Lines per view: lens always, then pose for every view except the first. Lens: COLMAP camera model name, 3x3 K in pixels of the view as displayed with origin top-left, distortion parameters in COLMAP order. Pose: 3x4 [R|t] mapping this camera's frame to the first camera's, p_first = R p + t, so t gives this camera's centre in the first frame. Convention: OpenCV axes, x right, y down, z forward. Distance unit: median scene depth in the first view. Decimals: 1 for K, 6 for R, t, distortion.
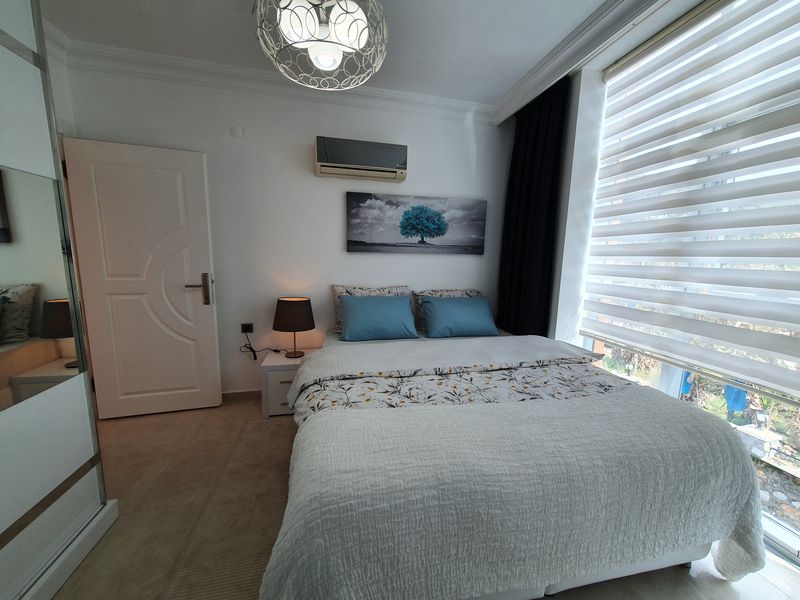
lens RADIAL K [[314.8, 0, 400.8], [0, 314.8, 303.1], [0, 0, 1]] dist [0.000762, -0.000030]
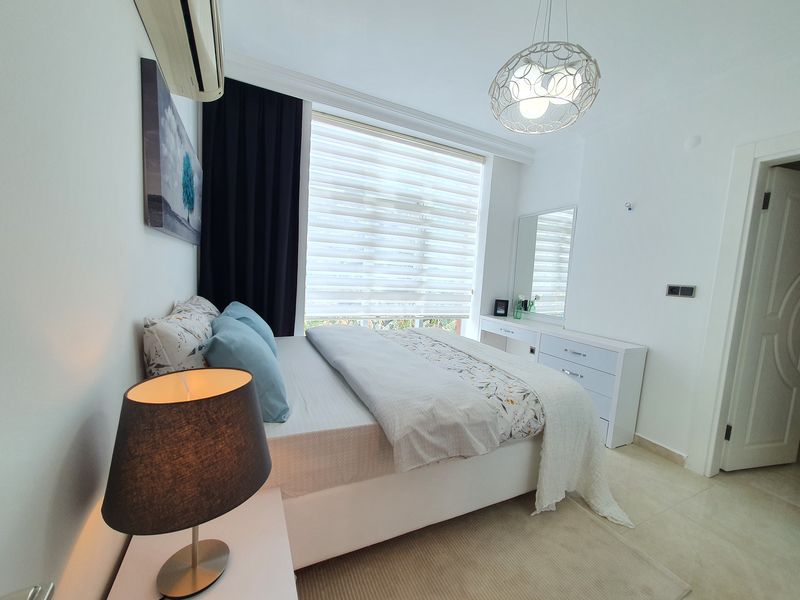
lens RADIAL K [[314.8, 0, 400.8], [0, 314.8, 303.1], [0, 0, 1]] dist [0.000762, -0.000030]
pose [[-0.242544, -0.133594, 0.960898, -0.953825], [0.081095, 0.984215, 0.157305, -0.175040], [-0.966745, 0.116077, -0.227882, 1.276185]]
